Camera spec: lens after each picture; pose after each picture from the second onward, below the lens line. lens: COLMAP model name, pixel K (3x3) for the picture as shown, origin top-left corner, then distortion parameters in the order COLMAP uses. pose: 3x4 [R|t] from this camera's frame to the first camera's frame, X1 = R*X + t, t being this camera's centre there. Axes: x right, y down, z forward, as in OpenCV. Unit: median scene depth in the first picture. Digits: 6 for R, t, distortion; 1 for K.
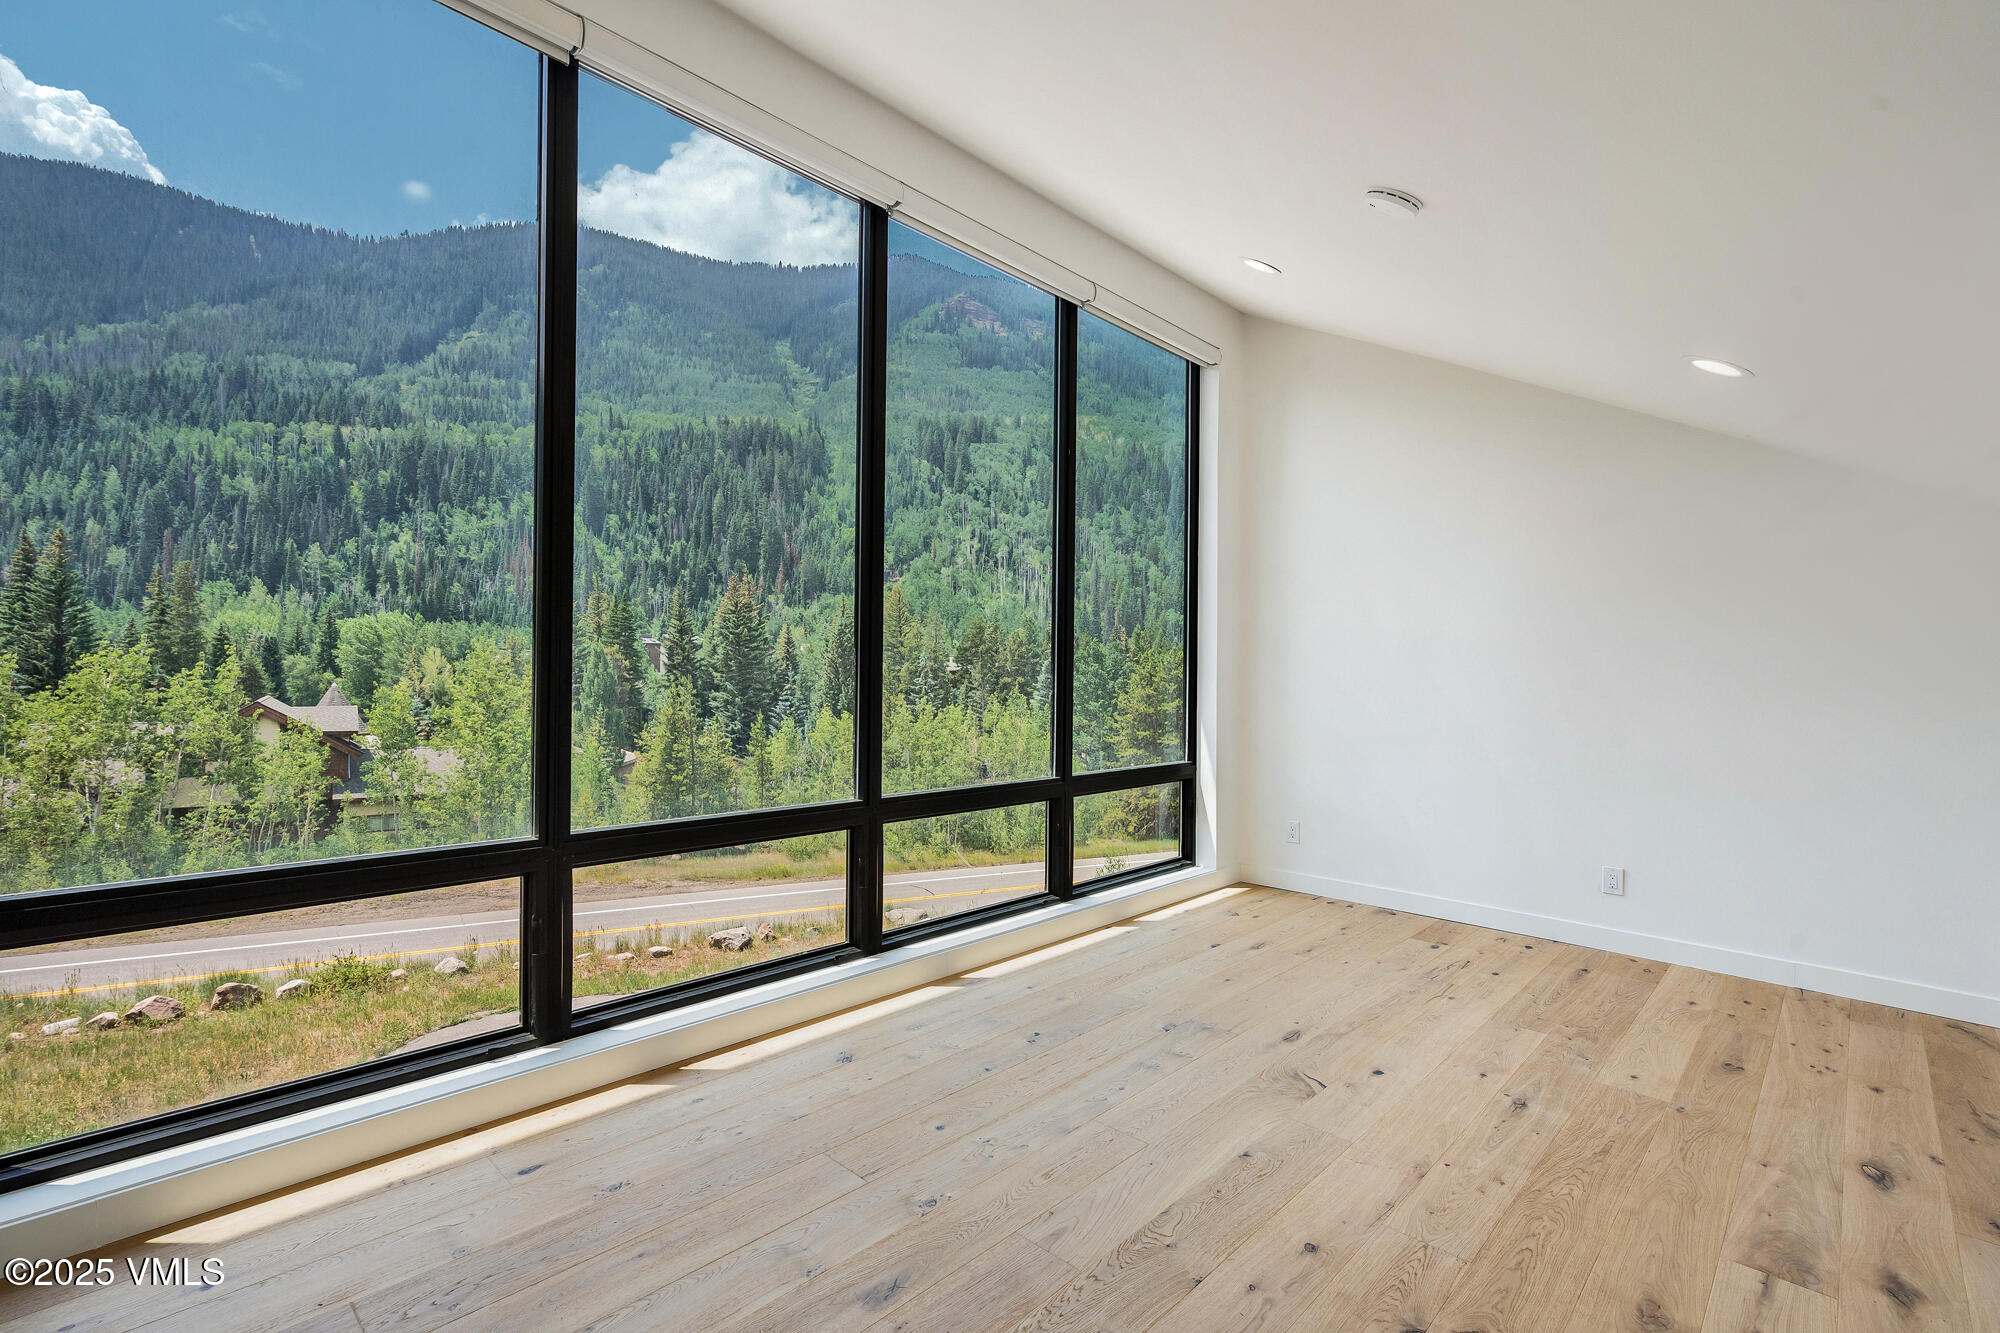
lens RADIAL K [[892.3, 0, 1000.2], [0, 892.3, 678.5], [0, 0, 1]] dist [-0.002381, -0.001147]
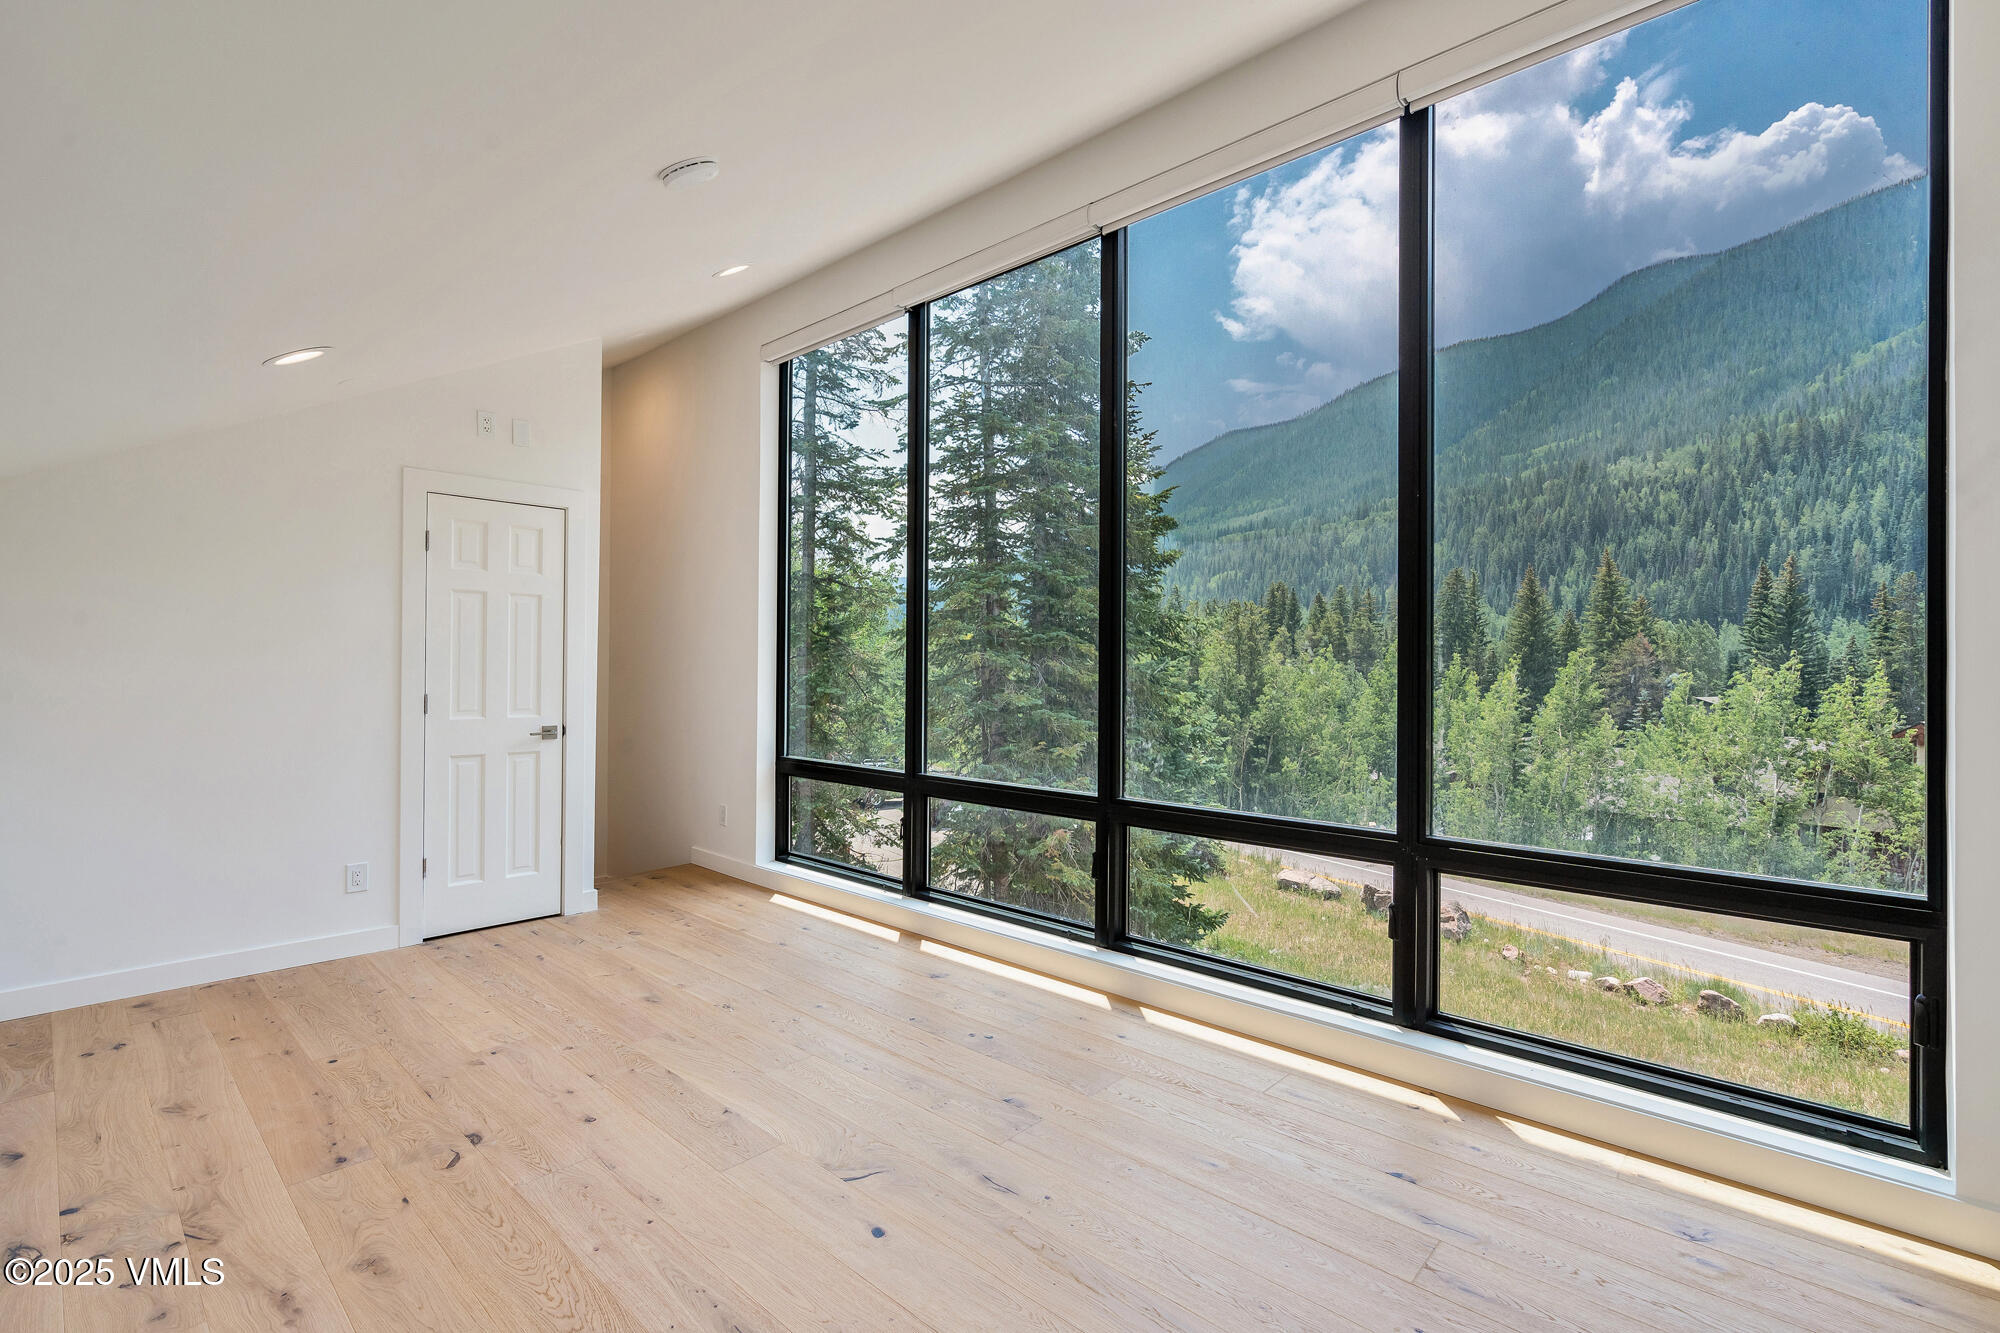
lens RADIAL K [[907.7, 0, 1002.9], [0, 907.7, 668.1], [0, 0, 1]] dist [0.001467, 0.000879]
pose [[0.020347, -0.015140, -0.999678, 0.613419], [-0.015821, 0.999755, -0.015463, 0.000632], [0.999668, 0.016131, 0.020103, 0.570501]]
